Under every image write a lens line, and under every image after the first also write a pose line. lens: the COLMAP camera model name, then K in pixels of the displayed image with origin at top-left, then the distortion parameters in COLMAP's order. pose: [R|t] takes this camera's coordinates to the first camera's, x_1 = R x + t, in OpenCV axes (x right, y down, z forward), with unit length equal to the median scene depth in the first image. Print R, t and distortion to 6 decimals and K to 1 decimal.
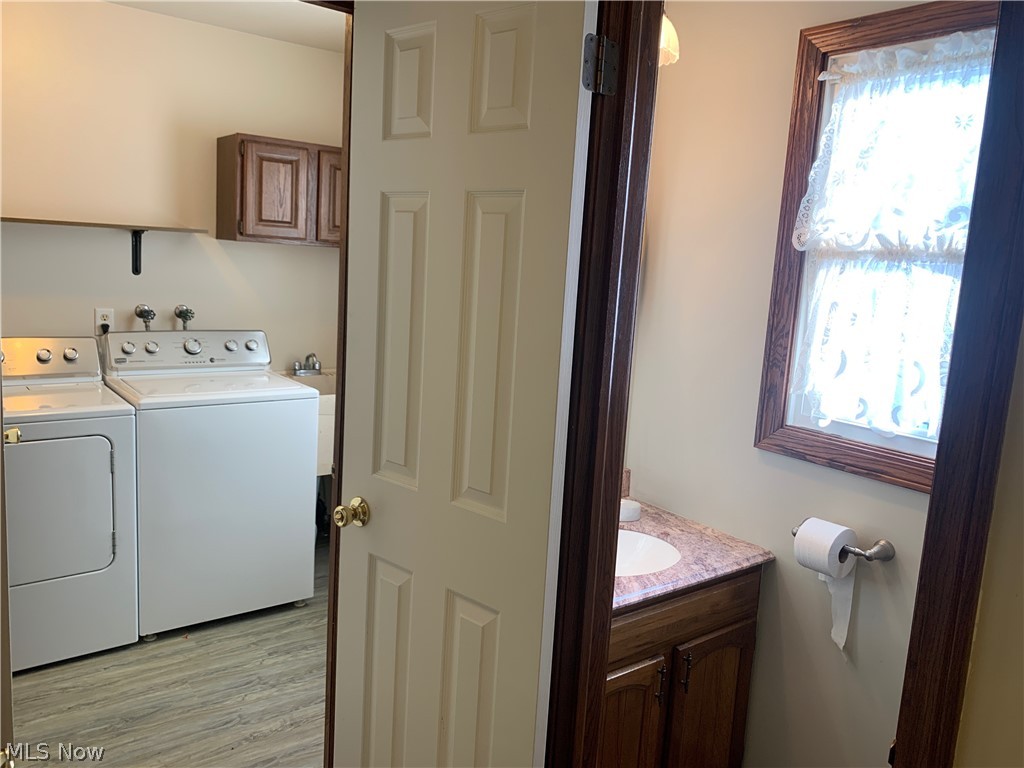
lens RADIAL K [[793.6, 0, 511.6], [0, 793.6, 375.5], [0, 0, 1]] dist [0.060730, -0.092631]
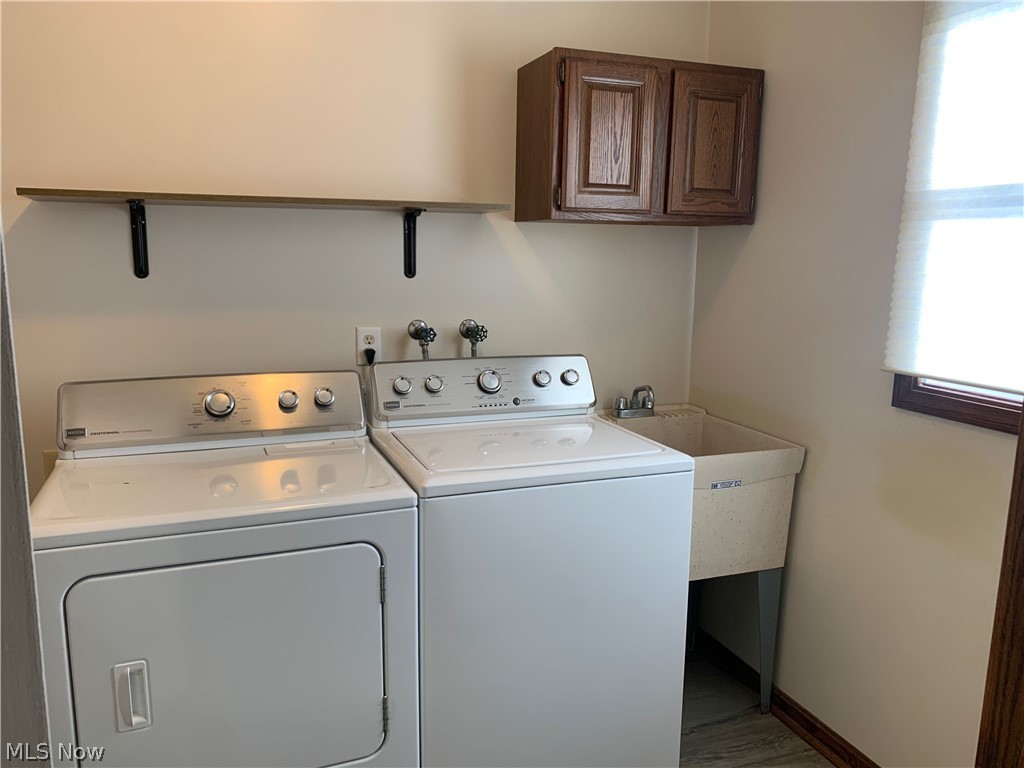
lens RADIAL K [[793.6, 0, 517.5], [0, 793.6, 388.1], [0, 0, 1]] dist [0.060730, -0.092631]
pose [[0.961029, -0.000160, -0.276448, -0.191192], [0.002219, 0.999972, 0.007136, -0.034940], [0.276439, -0.007471, 0.961002, 0.367292]]
